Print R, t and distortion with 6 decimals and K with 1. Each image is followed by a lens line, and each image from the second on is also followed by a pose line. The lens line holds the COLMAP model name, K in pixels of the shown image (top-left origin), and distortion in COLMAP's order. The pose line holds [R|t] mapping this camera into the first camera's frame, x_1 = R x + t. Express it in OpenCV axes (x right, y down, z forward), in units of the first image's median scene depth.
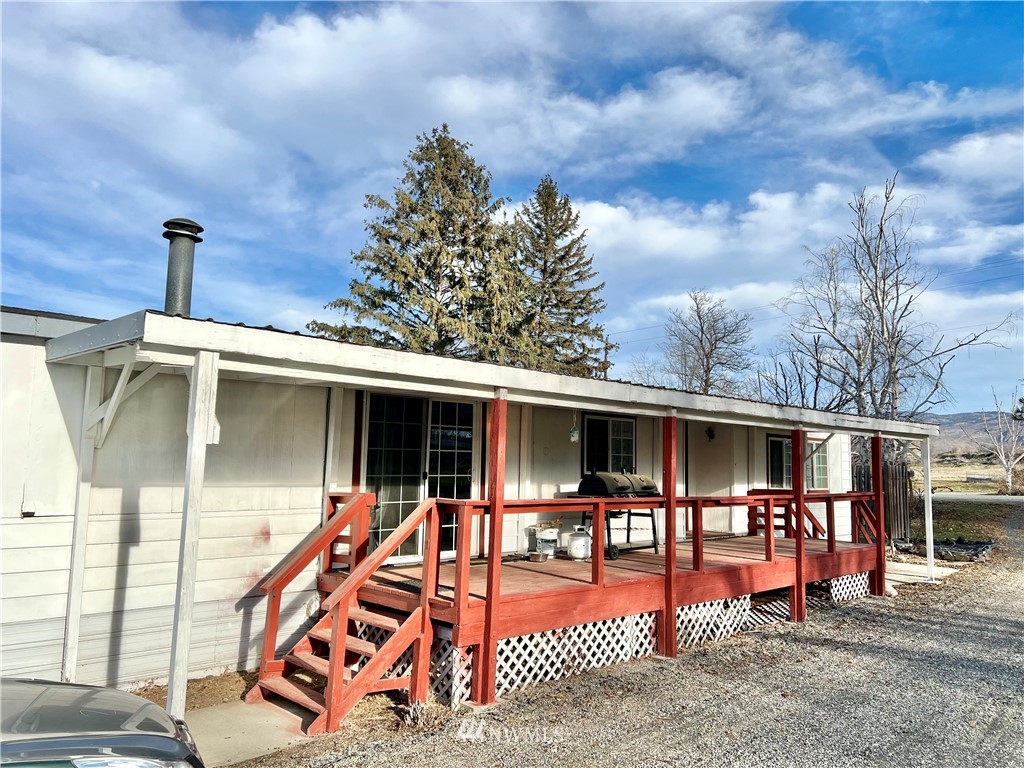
lens RADIAL K [[792.8, 0, 511.8], [0, 792.8, 390.1], [0, 0, 1]] dist [0.092507, -0.163259]
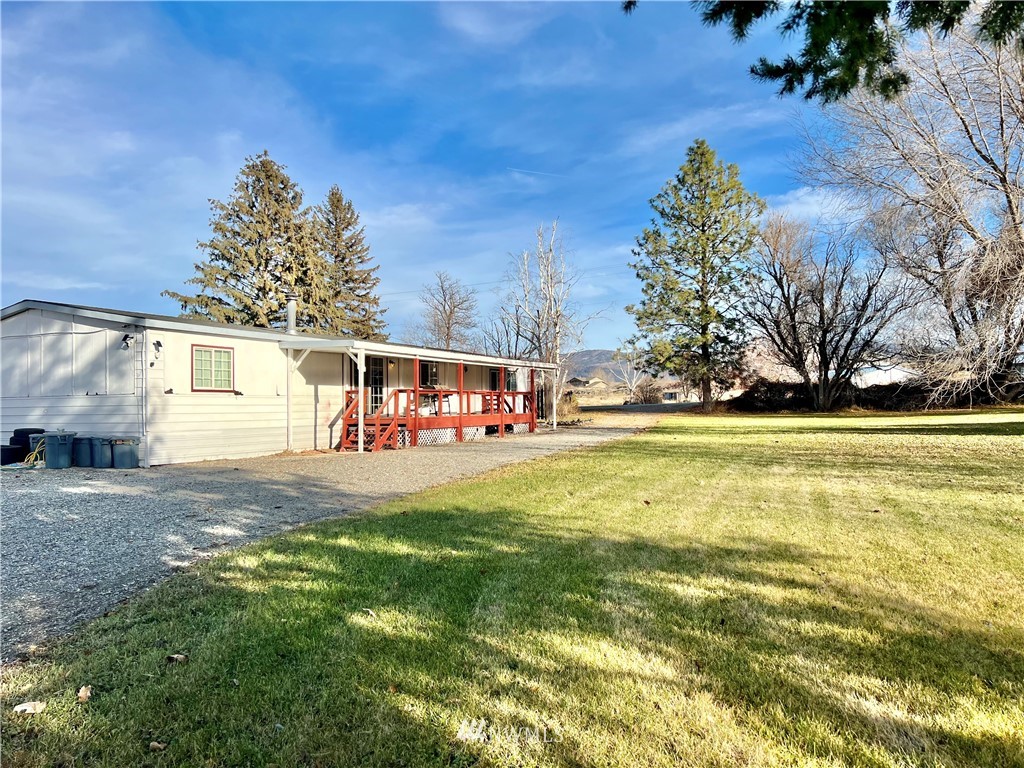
lens RADIAL K [[792.8, 0, 511.8], [0, 792.8, 390.1], [0, 0, 1]] dist [0.092507, -0.163259]
pose [[0.940811, -0.021705, 0.338235, -0.169427], [-0.003961, 0.997175, 0.075010, -0.023920], [-0.338907, -0.071910, 0.938068, -0.499637]]
